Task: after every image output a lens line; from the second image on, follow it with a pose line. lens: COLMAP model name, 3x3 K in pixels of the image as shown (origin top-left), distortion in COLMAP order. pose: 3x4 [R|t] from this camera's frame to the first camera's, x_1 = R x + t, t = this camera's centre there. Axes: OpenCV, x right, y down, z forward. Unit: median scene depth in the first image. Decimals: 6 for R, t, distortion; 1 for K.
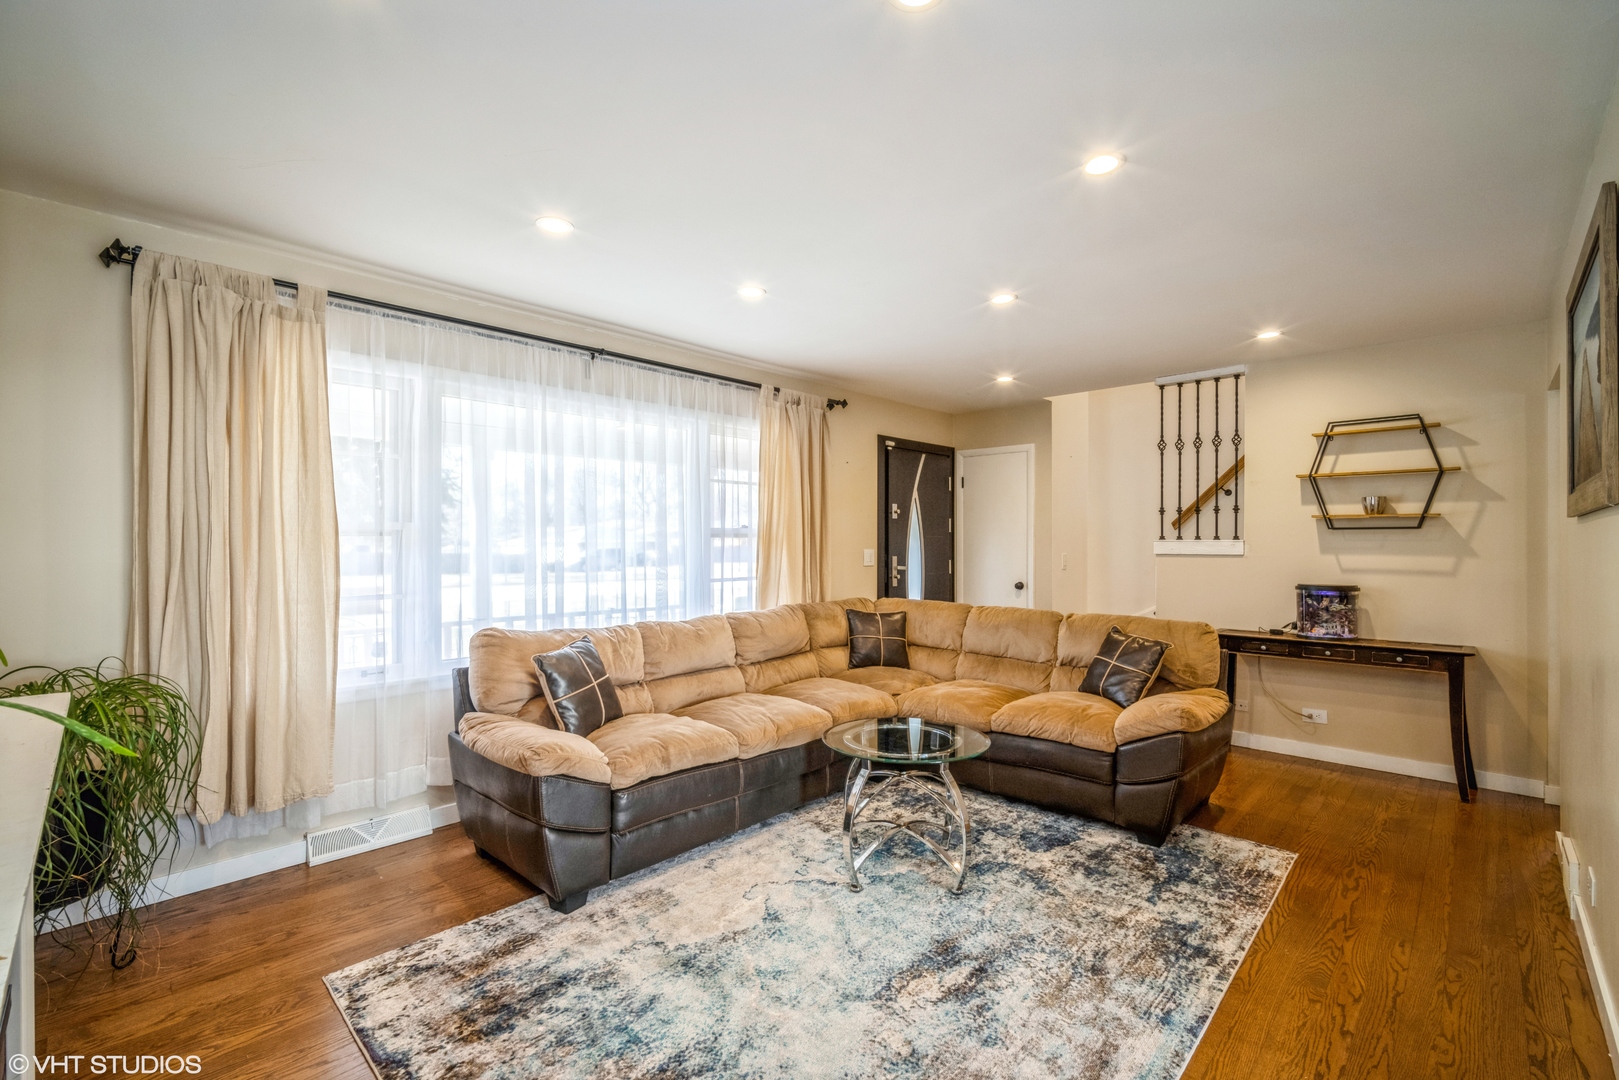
lens RADIAL K [[701.5, 0, 810.8], [0, 701.5, 546.3], [0, 0, 1]] dist [-0.009478, 0.000232]
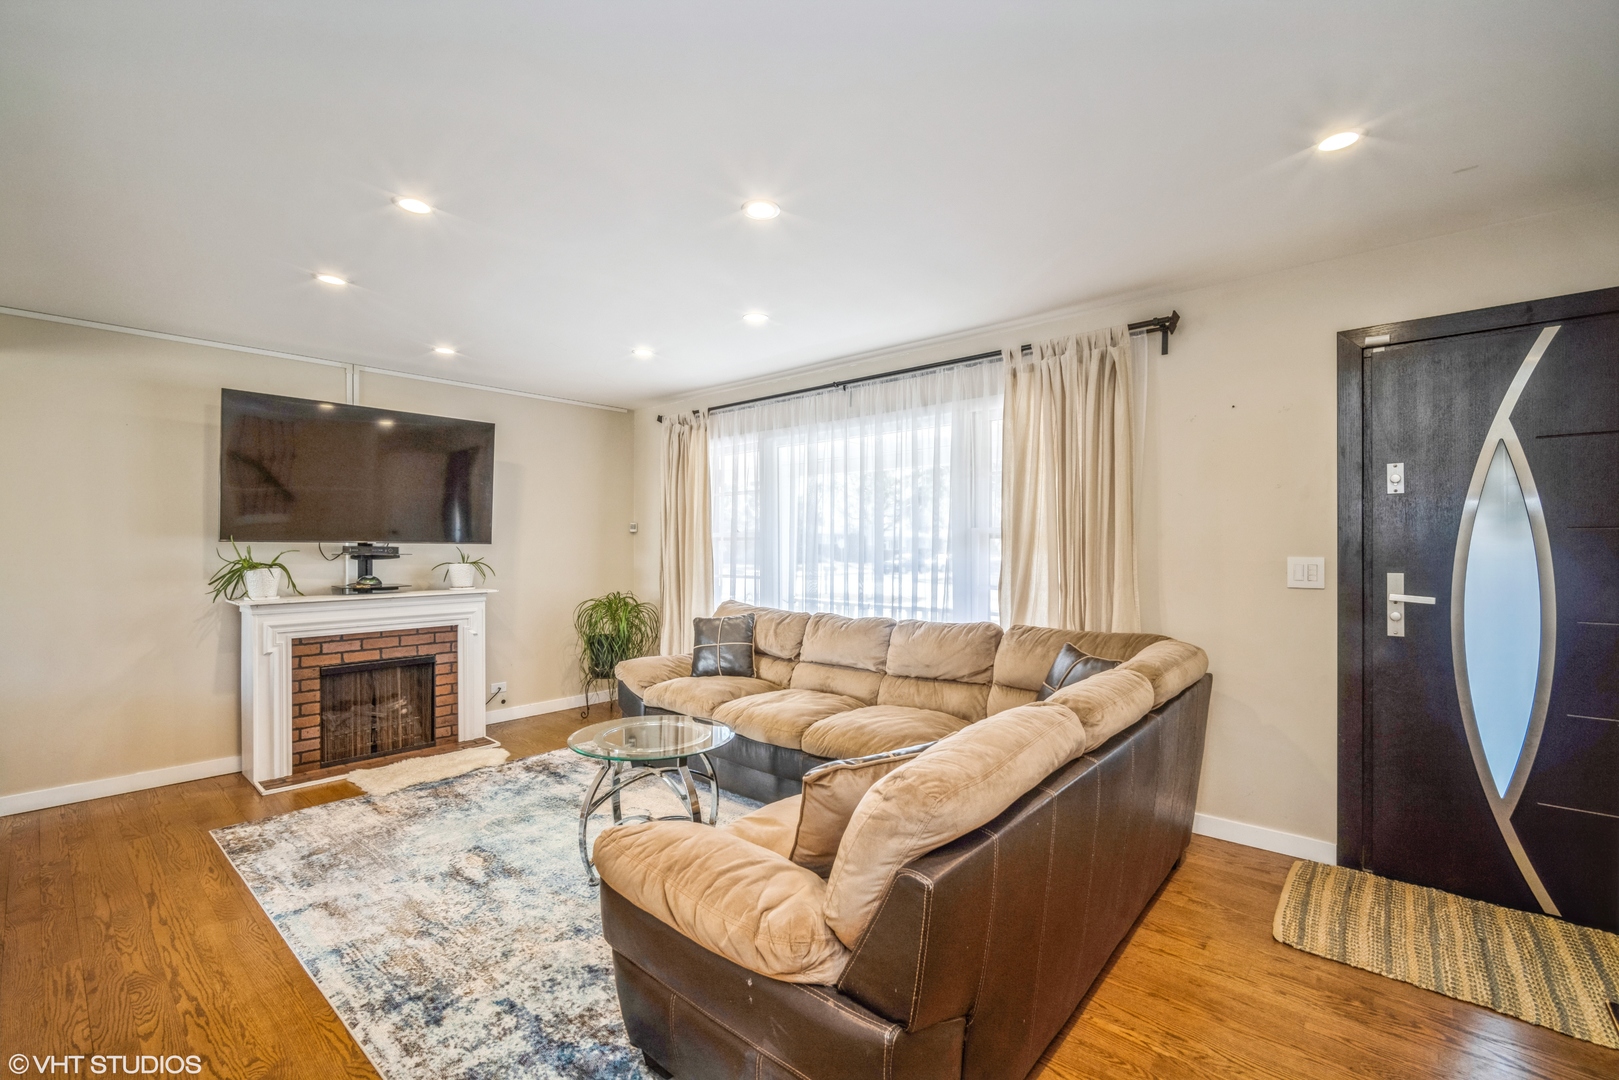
lens RADIAL K [[701.5, 0, 811.3], [0, 701.5, 541.4], [0, 0, 1]] dist [-0.009478, 0.000232]
pose [[0.040300, -0.006134, -0.999169, 1.457105], [-0.005722, 0.999963, -0.006370, -0.003165], [0.999171, 0.005974, 0.040263, 1.485845]]
